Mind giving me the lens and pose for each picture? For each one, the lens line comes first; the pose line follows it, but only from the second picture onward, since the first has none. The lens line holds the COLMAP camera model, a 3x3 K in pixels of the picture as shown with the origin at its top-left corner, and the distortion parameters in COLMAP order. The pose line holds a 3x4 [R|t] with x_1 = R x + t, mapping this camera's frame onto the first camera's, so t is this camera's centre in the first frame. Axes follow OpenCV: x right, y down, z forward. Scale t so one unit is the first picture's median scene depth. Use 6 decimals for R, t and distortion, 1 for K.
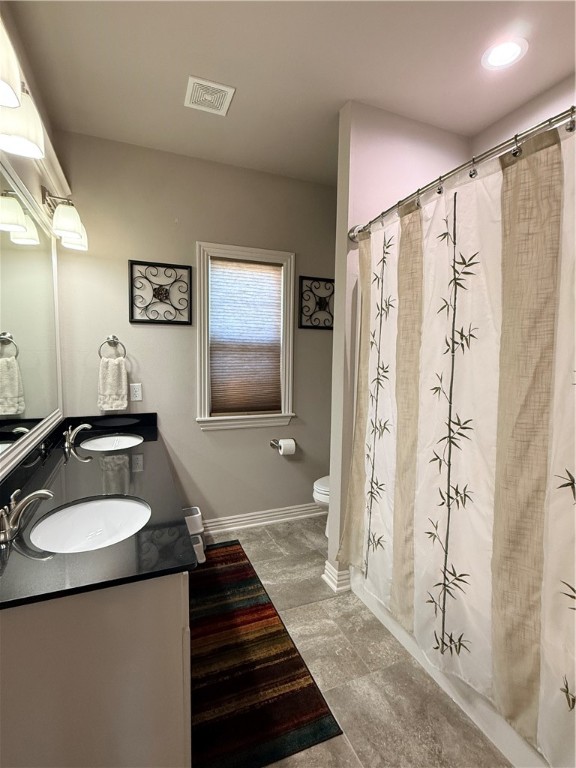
lens RADIAL K [[374.9, 0, 287.5], [0, 374.9, 382.5], [0, 0, 1]] dist [-0.000595, -0.000072]
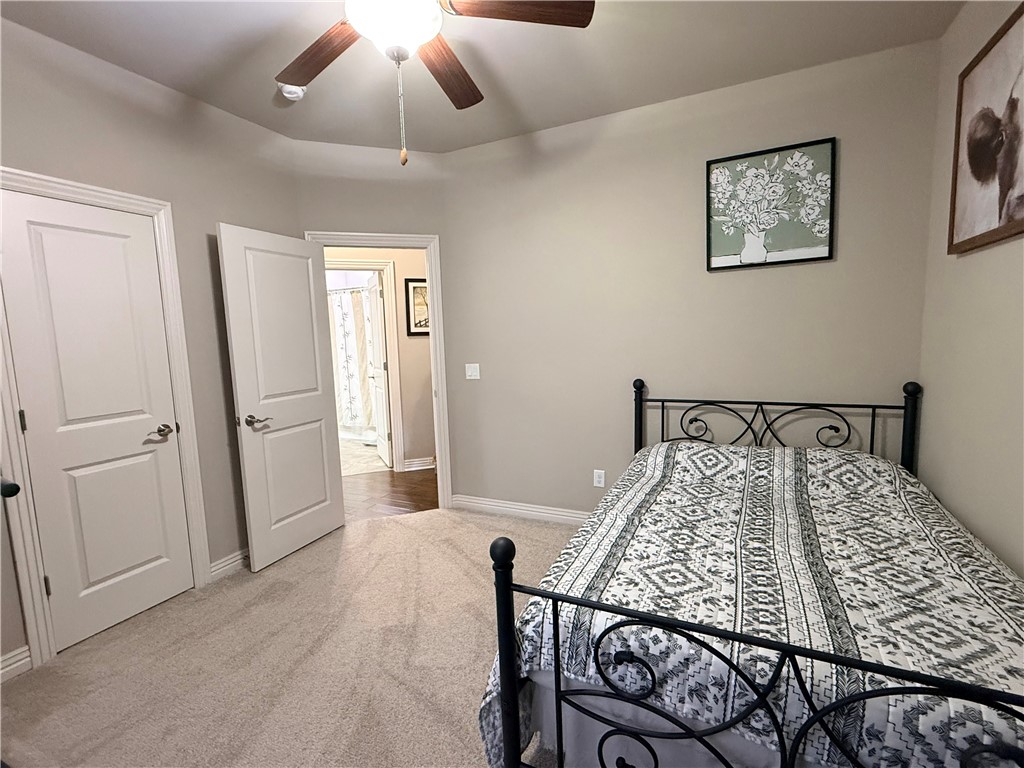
lens RADIAL K [[479.6, 0, 511.2], [0, 479.6, 385.1], [0, 0, 1]] dist [-0.003447, -0.000174]
pose [[0.748487, -0.112884, 0.653471, -1.498079], [0.100223, 0.993342, 0.056800, 0.283824], [-0.655532, 0.022979, 0.754817, -3.694200]]
